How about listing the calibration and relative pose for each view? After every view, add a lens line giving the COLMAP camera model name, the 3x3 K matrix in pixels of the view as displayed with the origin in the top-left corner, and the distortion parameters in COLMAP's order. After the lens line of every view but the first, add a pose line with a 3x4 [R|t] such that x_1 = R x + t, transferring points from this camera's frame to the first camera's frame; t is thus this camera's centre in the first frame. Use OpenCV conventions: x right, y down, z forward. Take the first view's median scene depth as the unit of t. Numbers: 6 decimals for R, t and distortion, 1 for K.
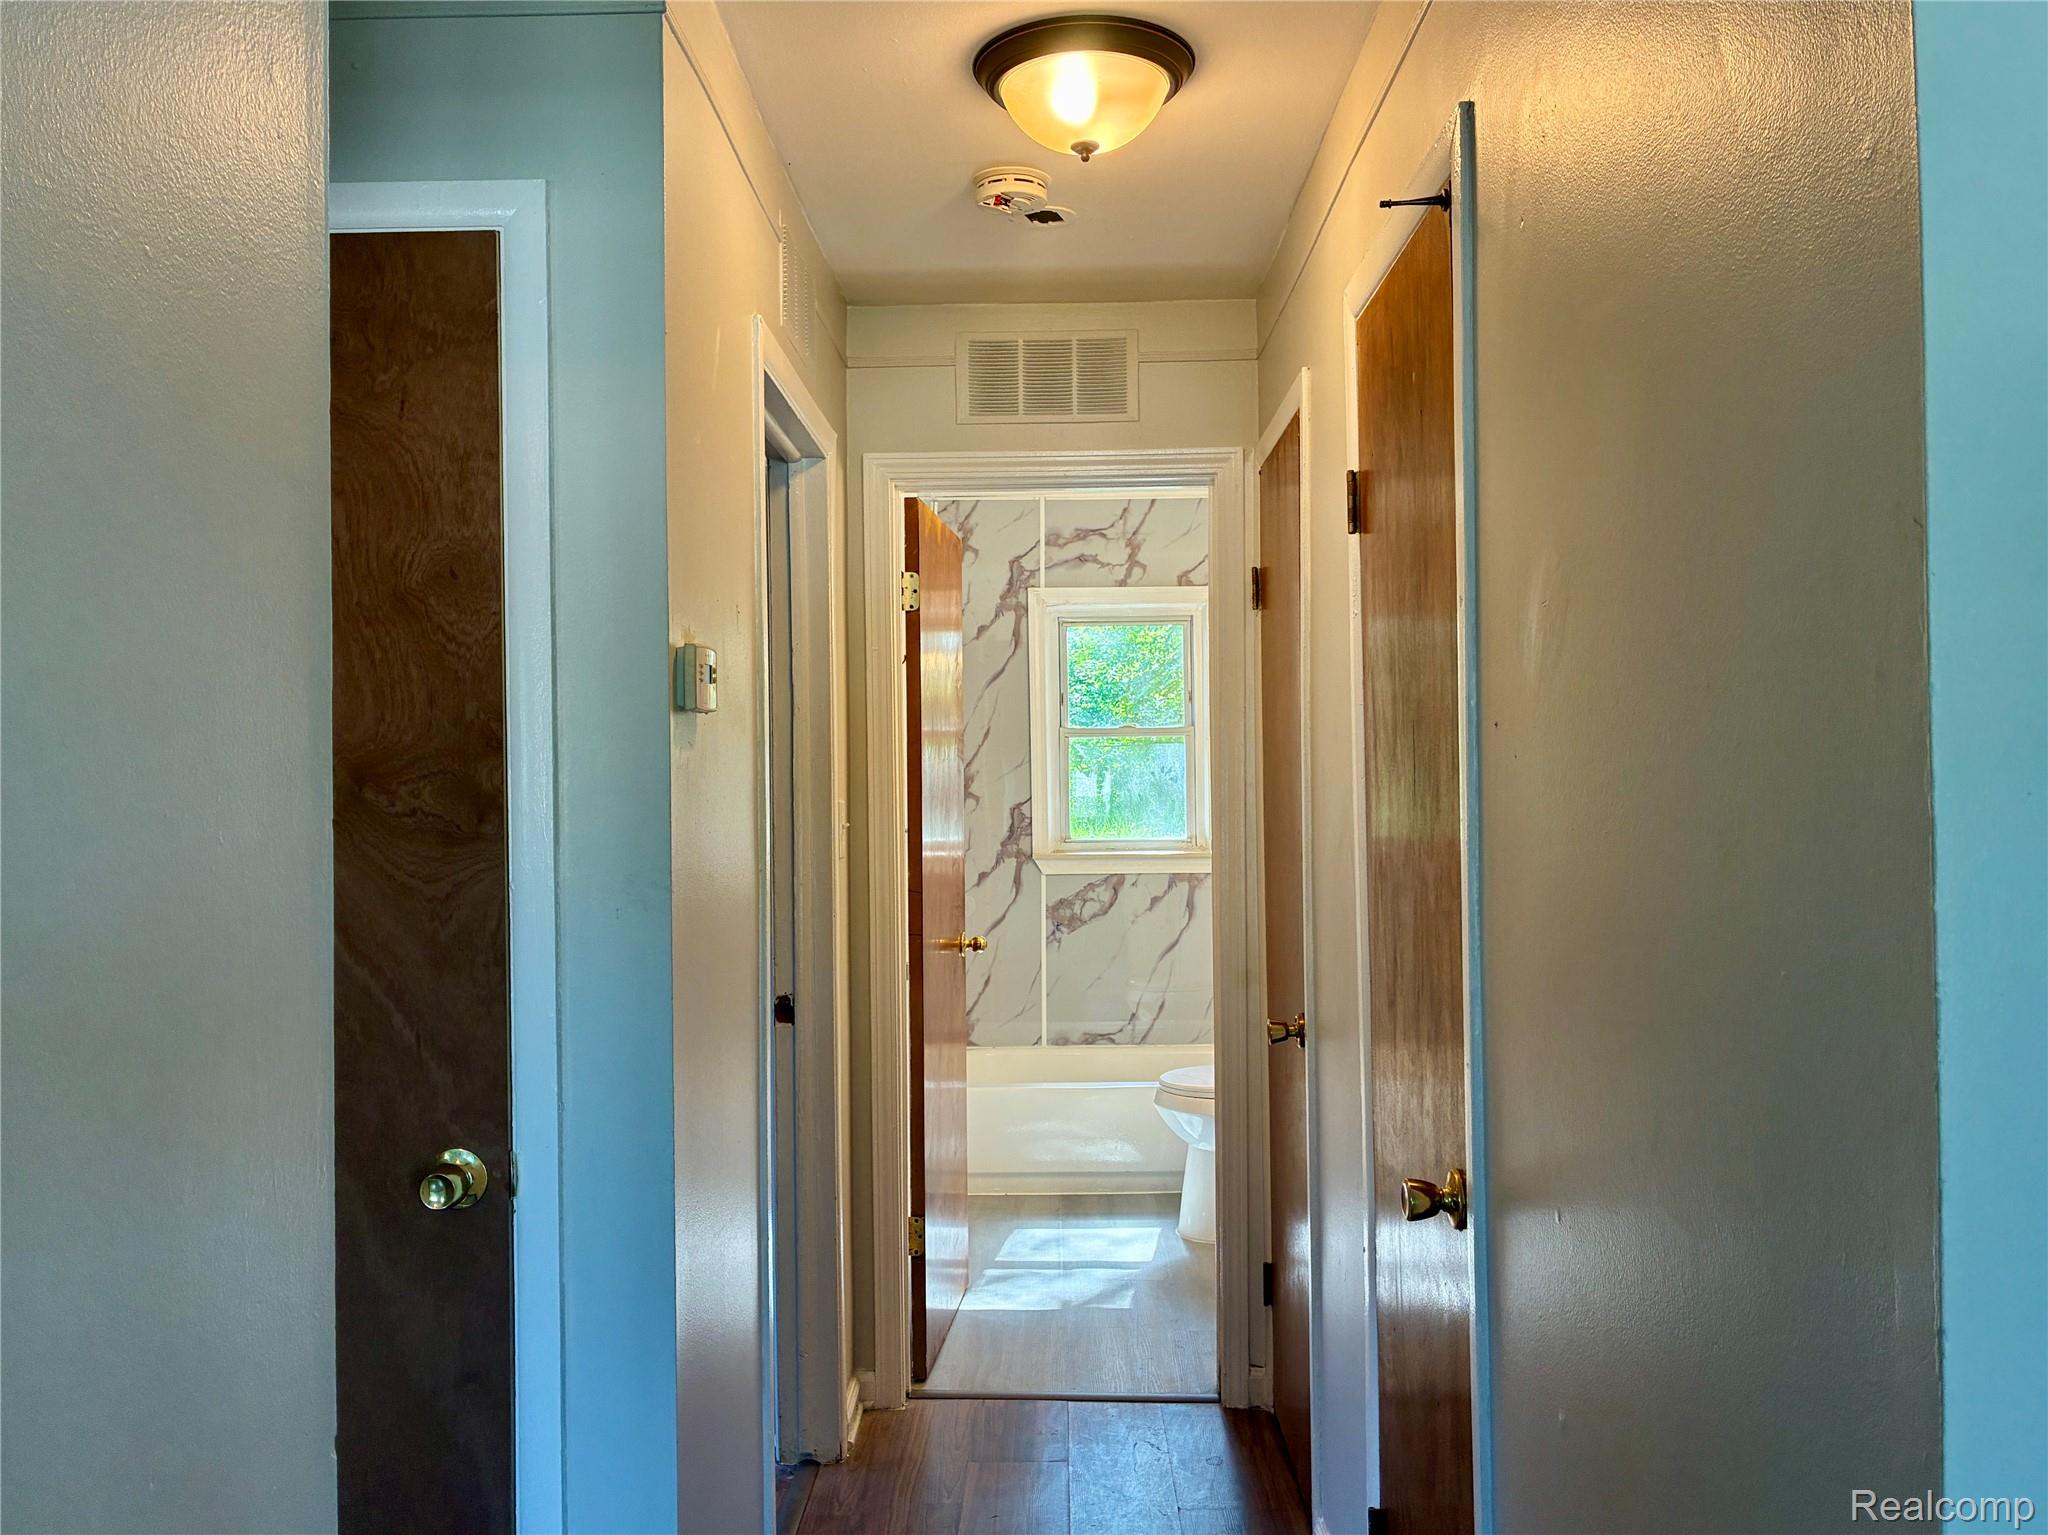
lens RADIAL K [[1589.2, 0, 1024.0], [0, 1589.2, 767.5], [0, 0, 1]] dist [0.013081, -0.000602]
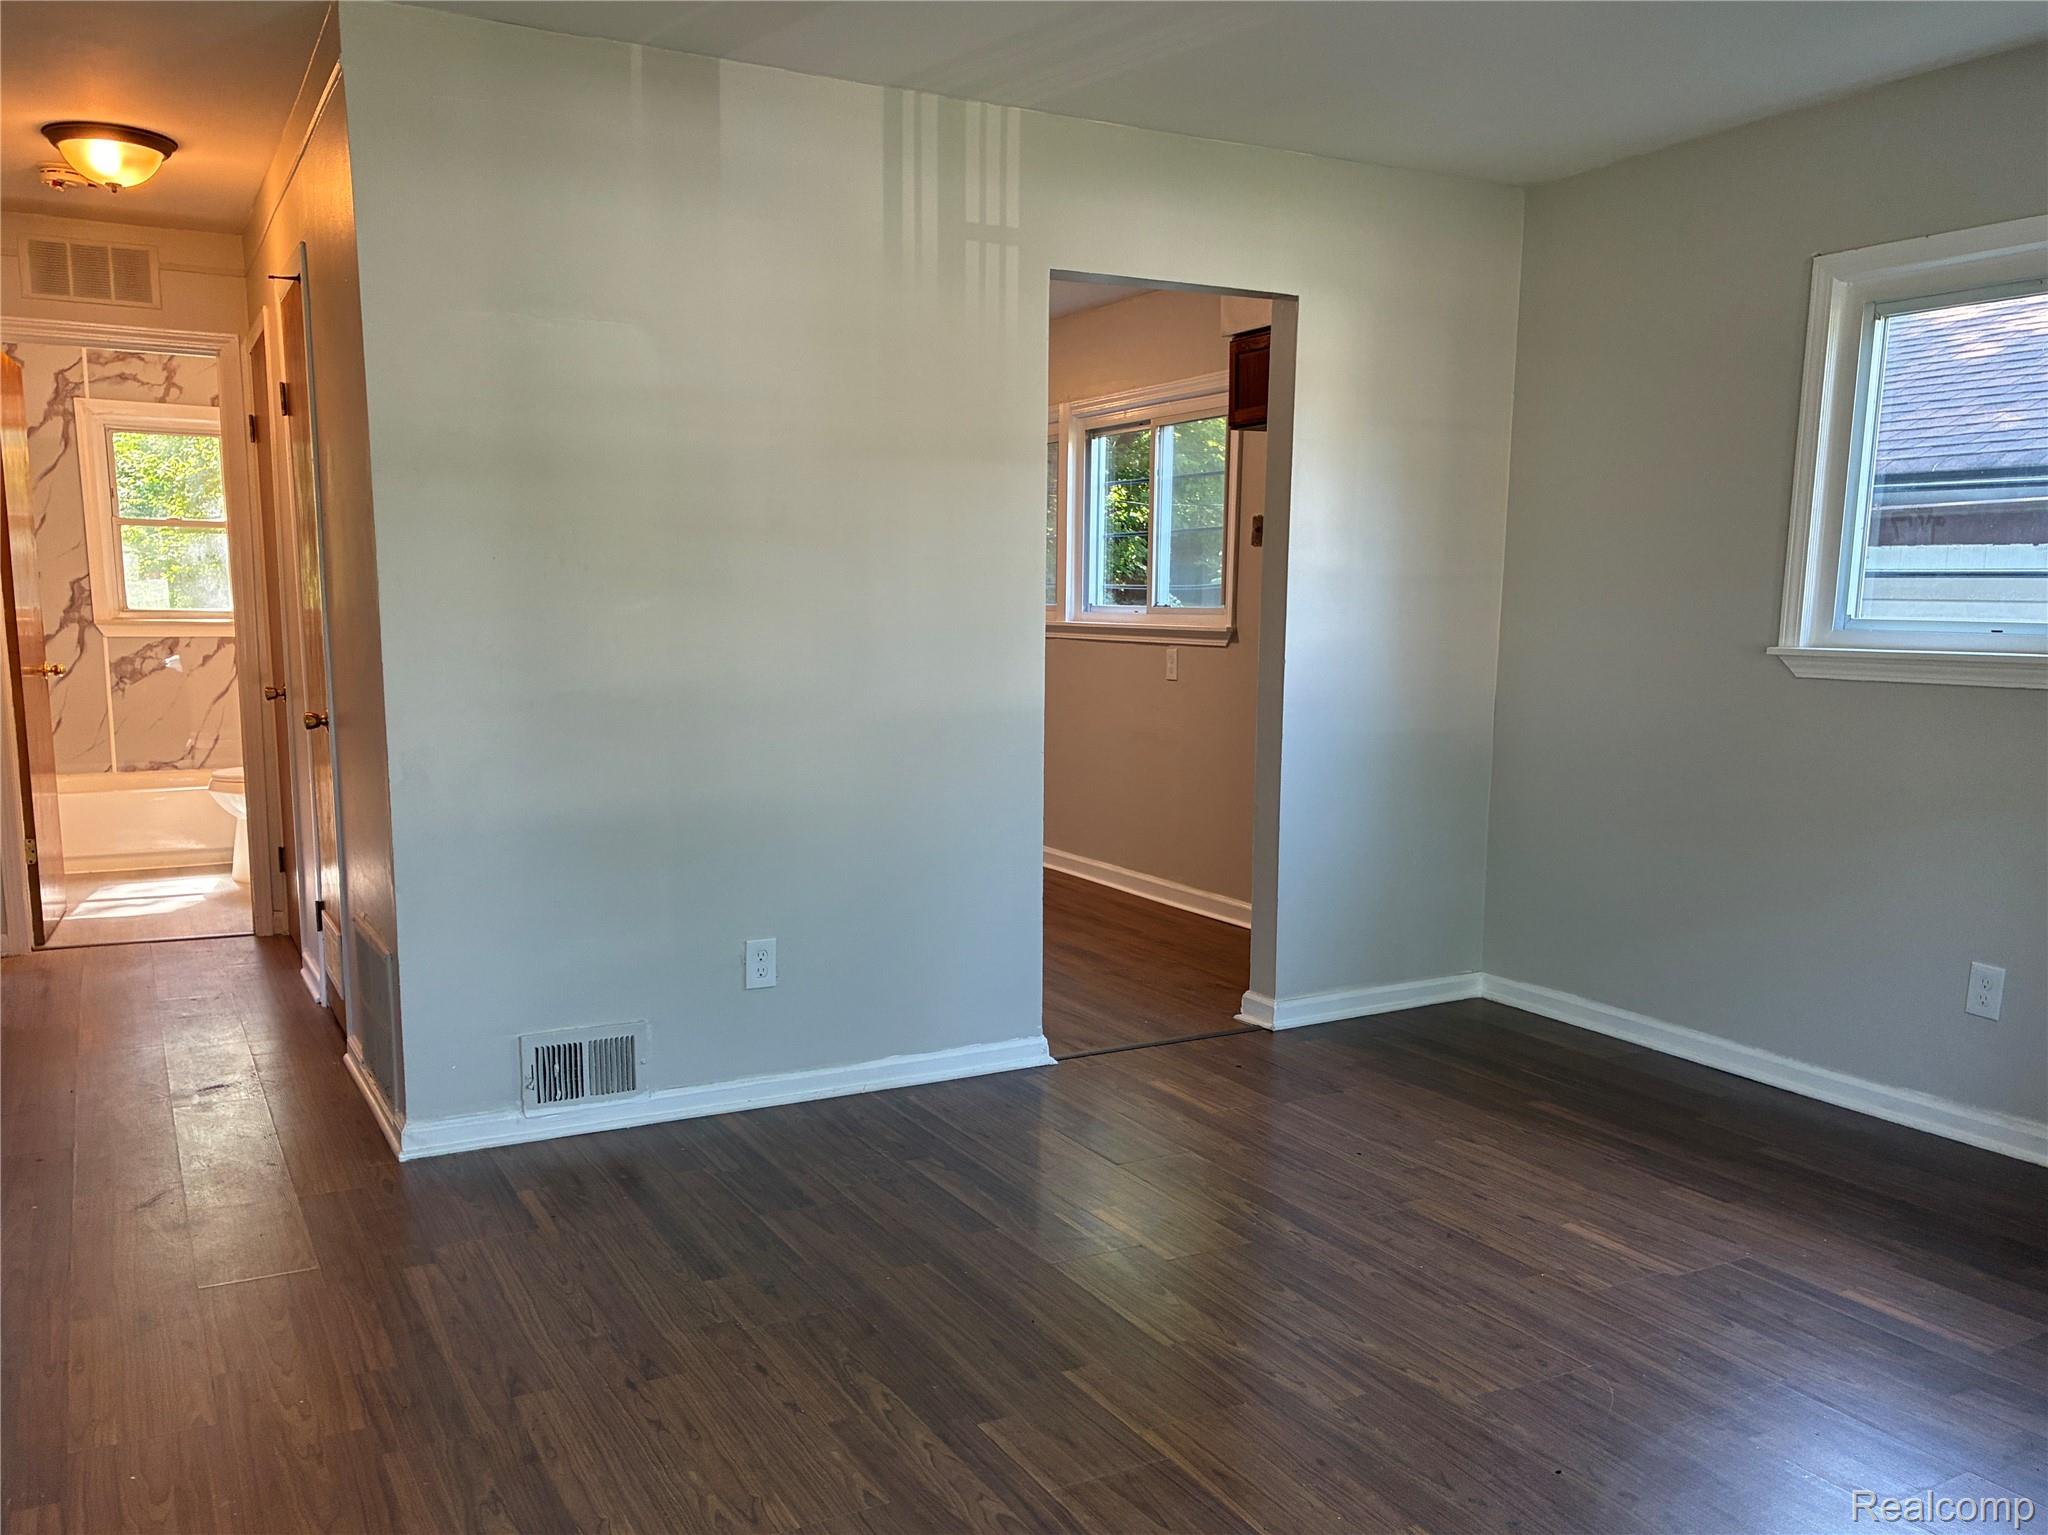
lens RADIAL K [[1631.0, 0, 997.6], [0, 1631.0, 872.7], [0, 0, 1]] dist [0.081526, -0.085668]
pose [[0.872312, -0.059412, 0.485327, -0.019680], [-0.023565, 0.986329, 0.163097, 0.021202], [-0.488382, -0.153708, 0.858986, -0.494111]]
